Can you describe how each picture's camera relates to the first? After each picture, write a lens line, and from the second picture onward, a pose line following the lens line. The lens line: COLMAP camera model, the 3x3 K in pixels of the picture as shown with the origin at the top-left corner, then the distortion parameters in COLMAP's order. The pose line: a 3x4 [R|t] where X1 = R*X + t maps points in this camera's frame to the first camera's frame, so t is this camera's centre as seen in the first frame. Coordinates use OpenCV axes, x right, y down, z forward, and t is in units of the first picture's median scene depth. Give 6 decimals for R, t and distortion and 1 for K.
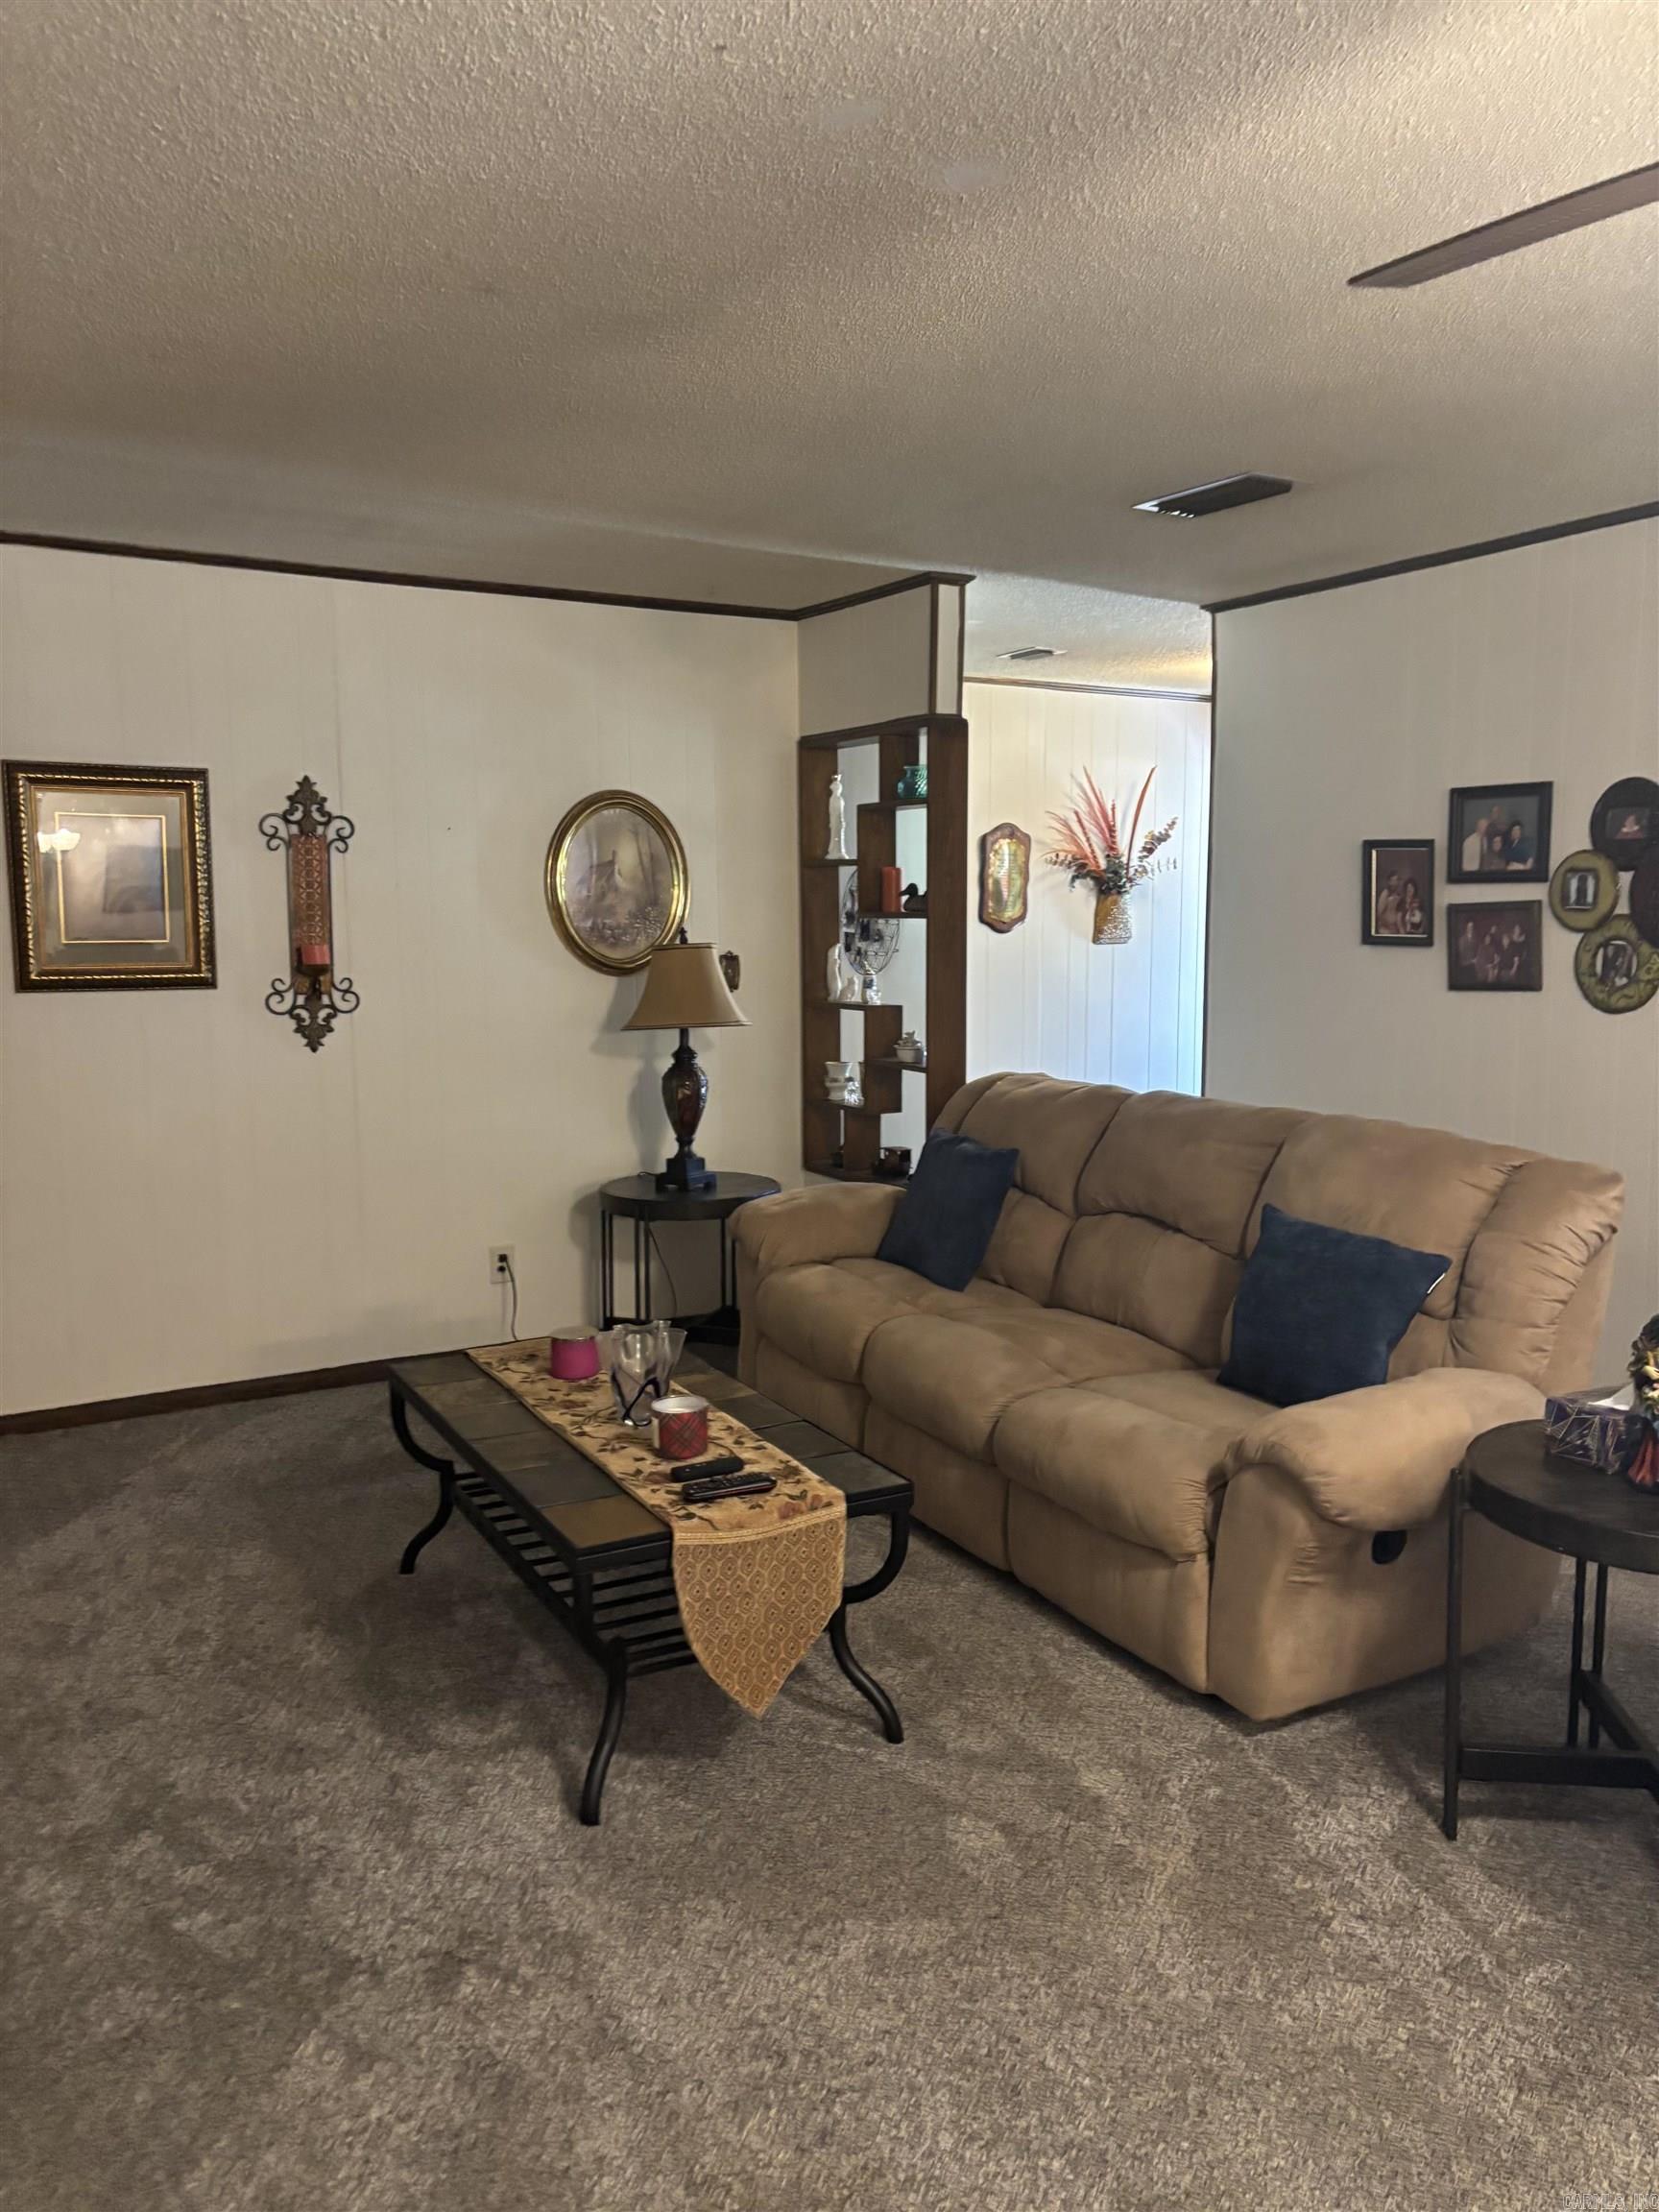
lens RADIAL K [[1688.2, 0, 835.0], [0, 1688.2, 1074.5], [0, 0, 1]] dist [0.012692, 0.000651]
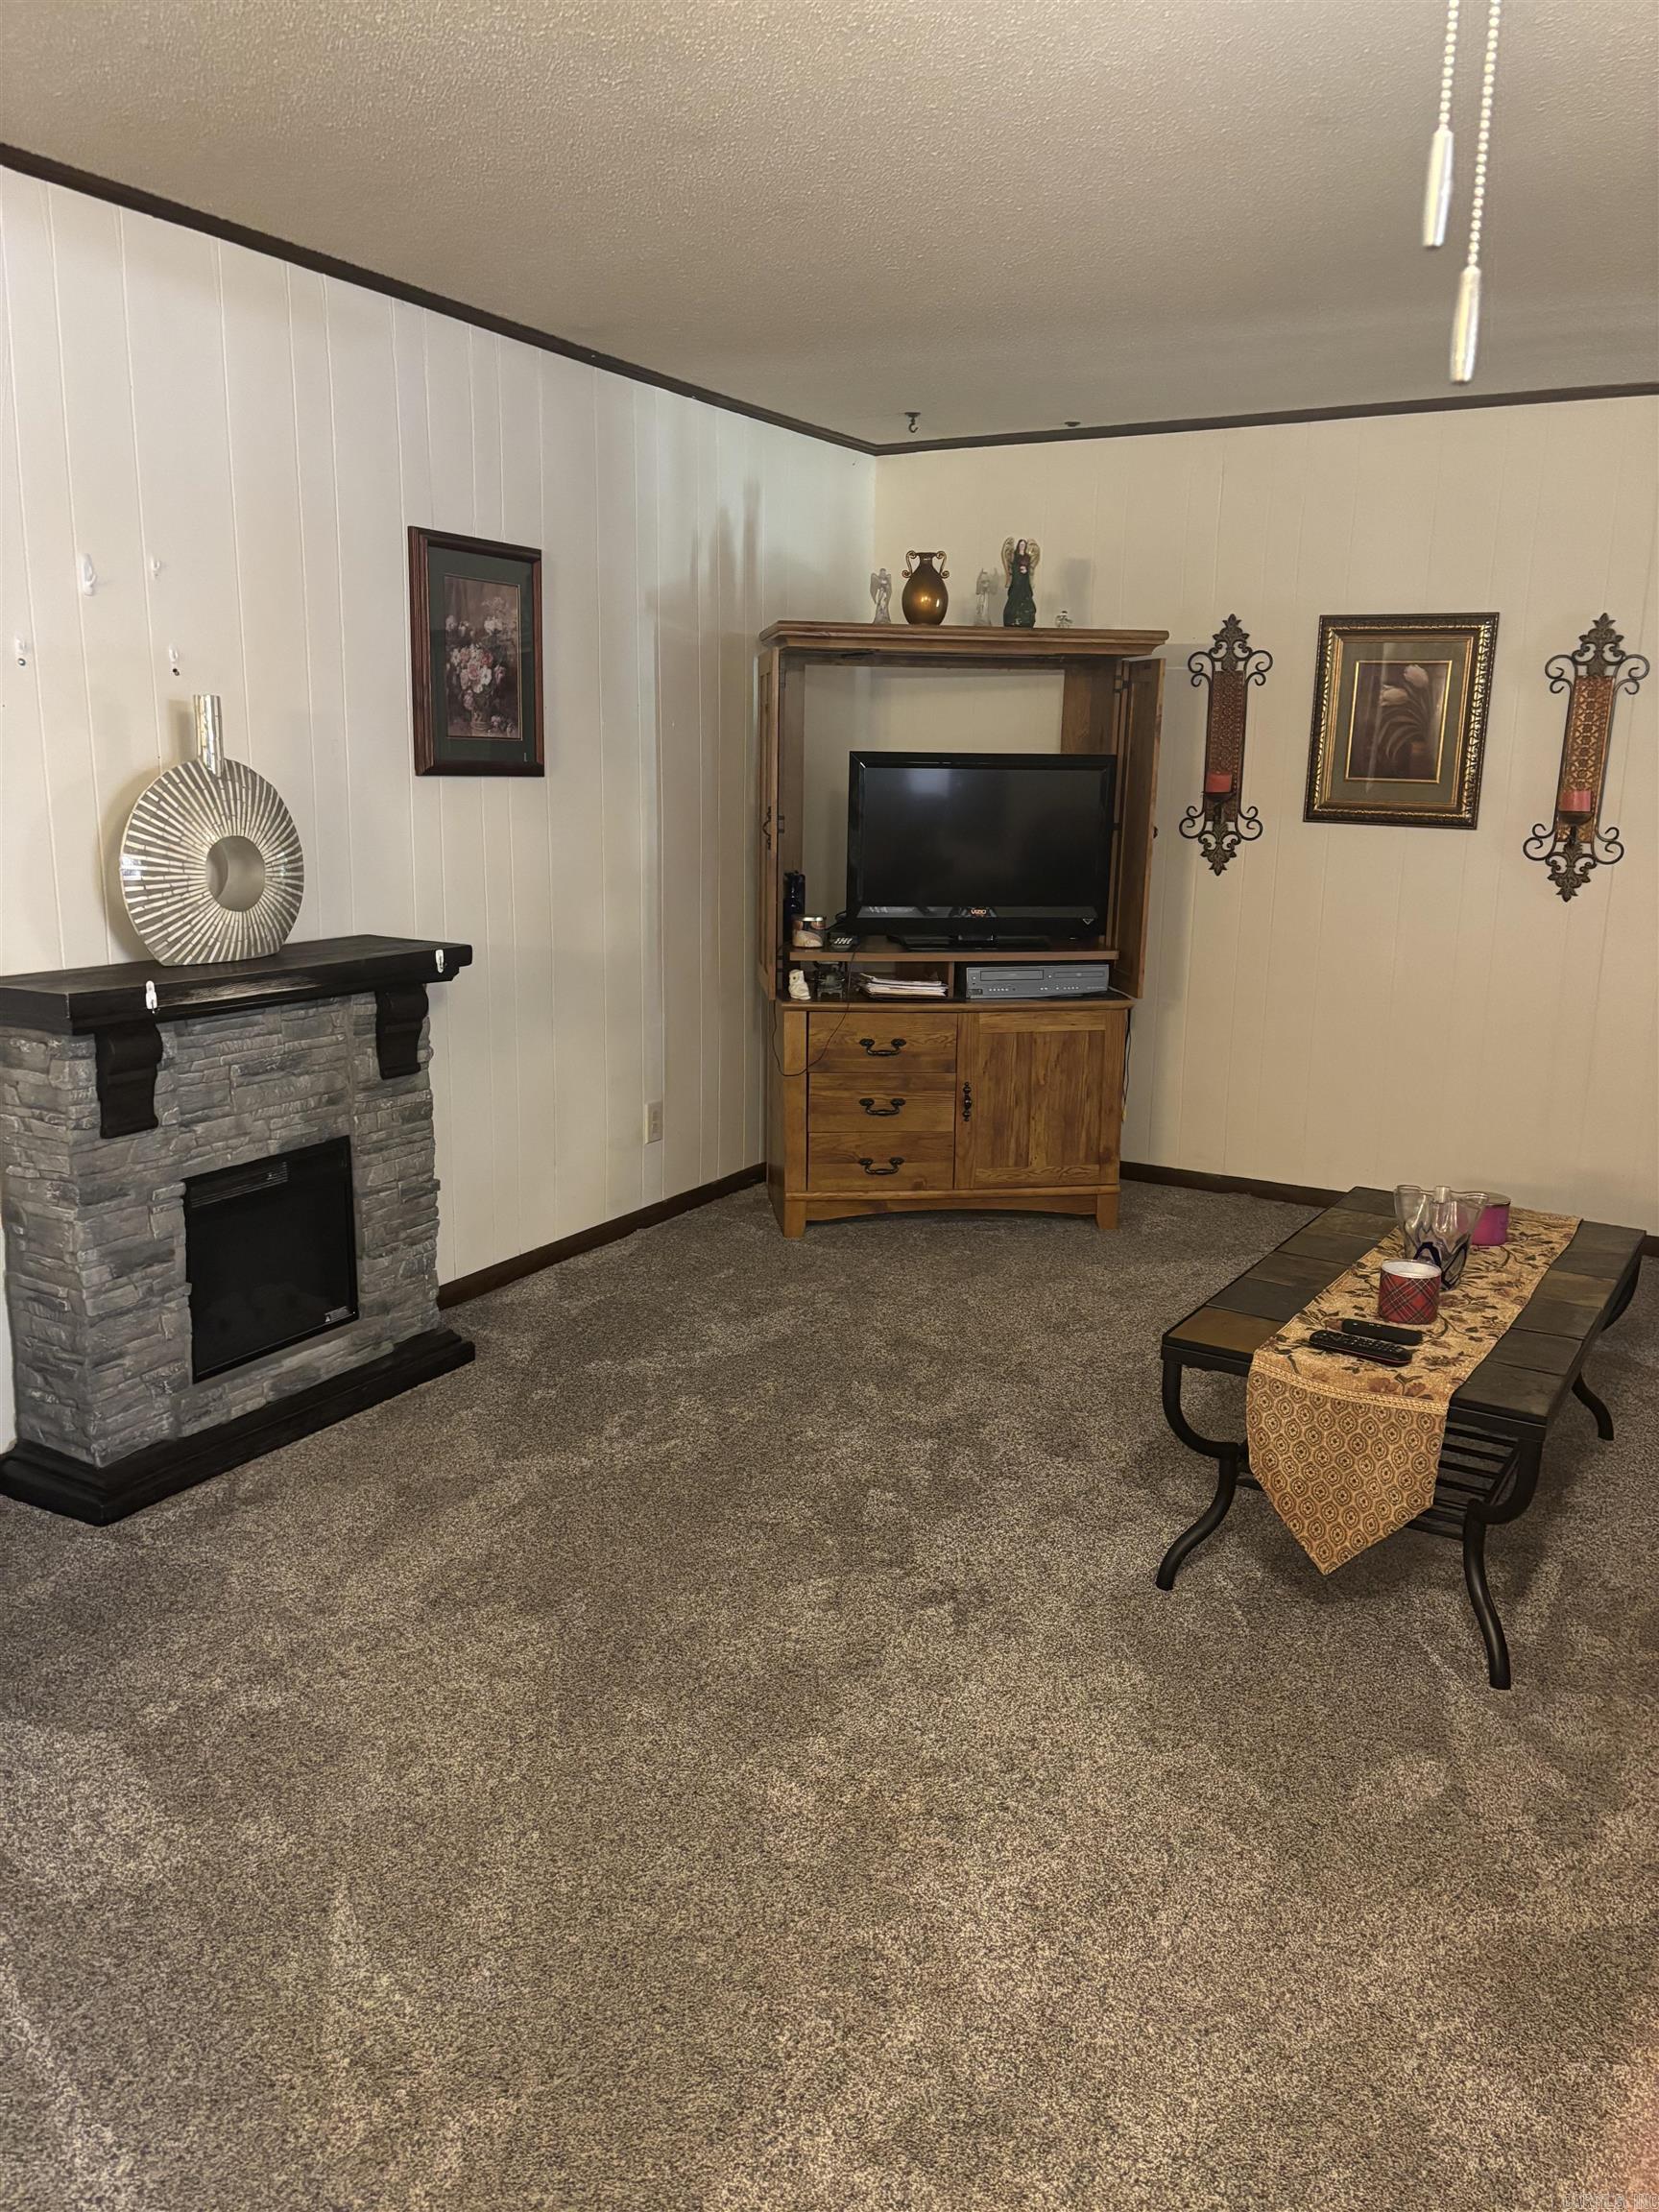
lens RADIAL K [[1661.5, 0, 829.5], [0, 1661.5, 1106.0], [0, 0, 1]] dist [0.001343, -0.004691]
pose [[0.490819, 0.198101, -0.848441, 0.527170], [-0.108041, 0.980130, 0.166348, -0.017852], [0.864537, 0.010019, 0.502470, 0.230212]]
